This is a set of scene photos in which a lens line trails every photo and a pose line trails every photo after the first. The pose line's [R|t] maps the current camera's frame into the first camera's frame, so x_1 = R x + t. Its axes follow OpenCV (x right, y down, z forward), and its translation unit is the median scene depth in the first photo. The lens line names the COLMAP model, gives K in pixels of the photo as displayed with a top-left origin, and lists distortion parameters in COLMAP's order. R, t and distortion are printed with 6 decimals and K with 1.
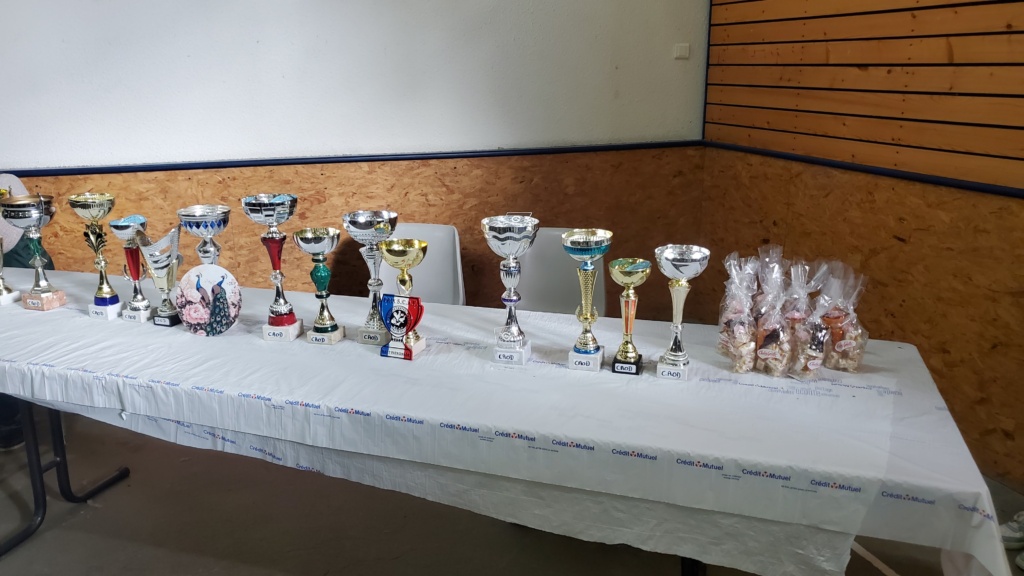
lens RADIAL K [[798.9, 0, 512.4], [0, 798.9, 288.4], [0, 0, 1]] dist [-0.005143, 0.031073]
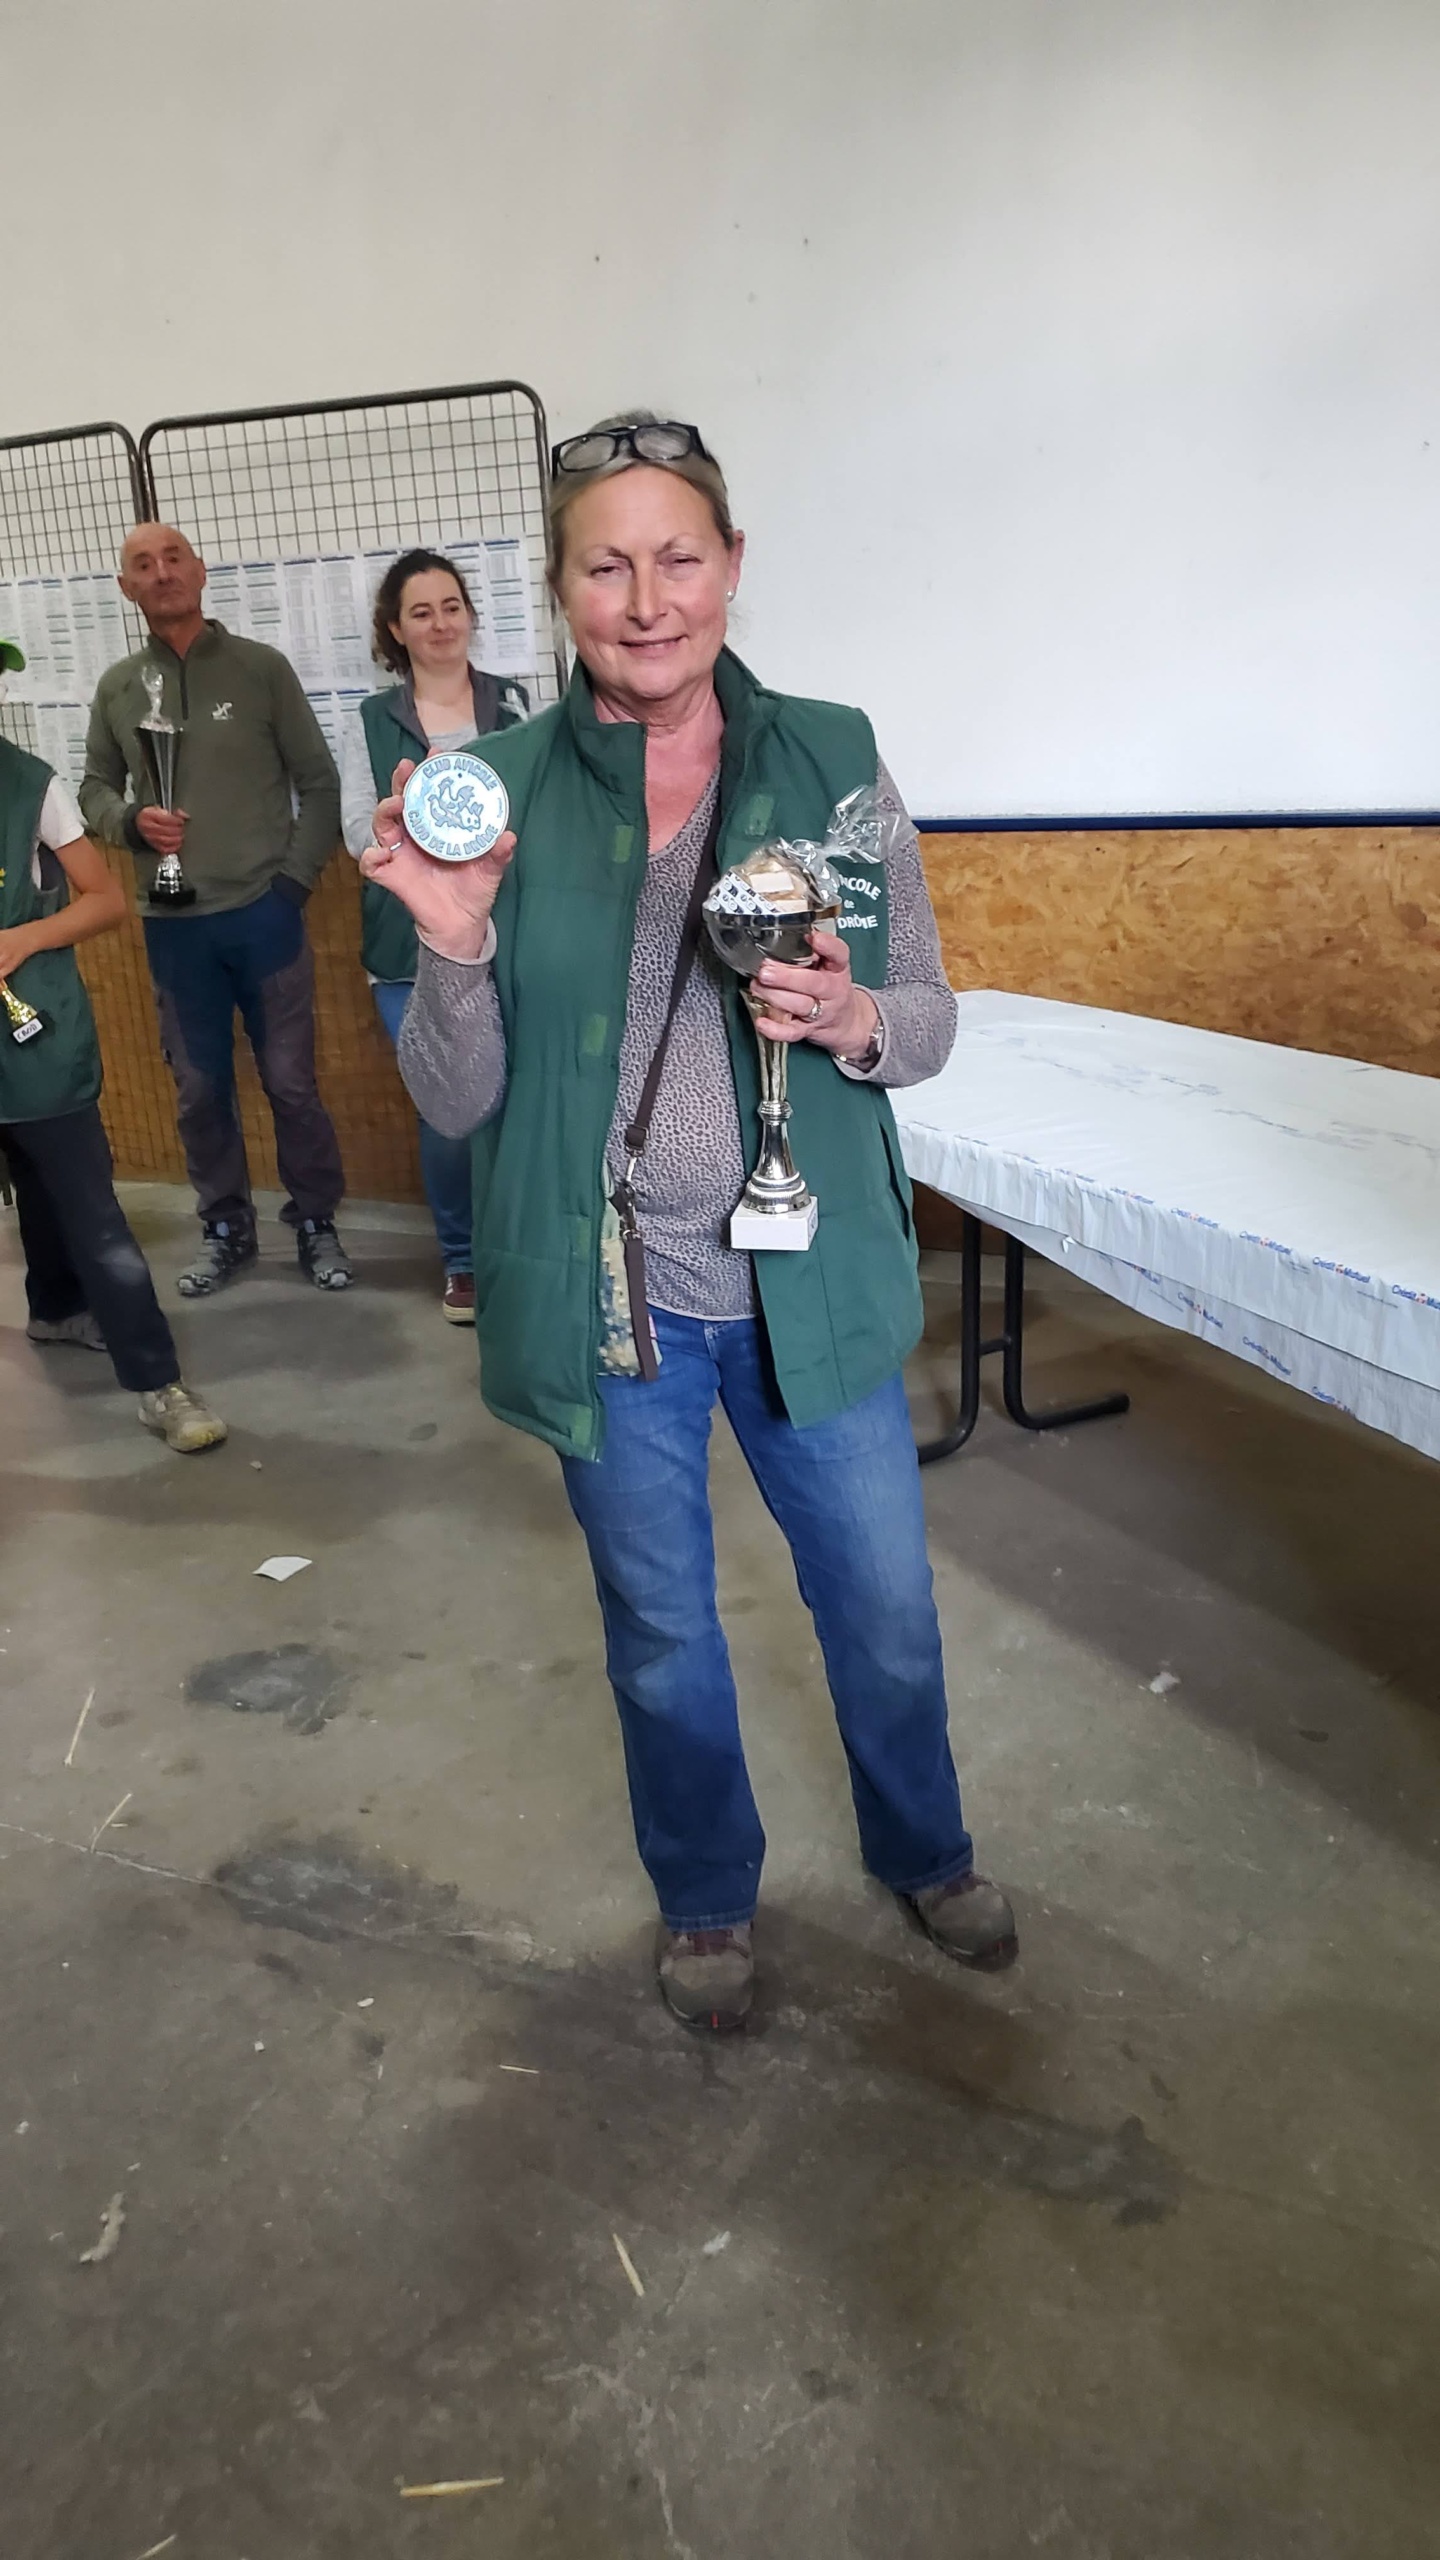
lens RADIAL K [[1997.2, 0, 713.6], [0, 1997.2, 1284.8], [0, 0, 1]] dist [-0.005143, 0.031073]
pose [[0.699626, 0.187202, -0.689549, 0.230357], [-0.146439, 0.982150, 0.118059, 0.043700], [0.699341, 0.018380, 0.714551, -0.124270]]
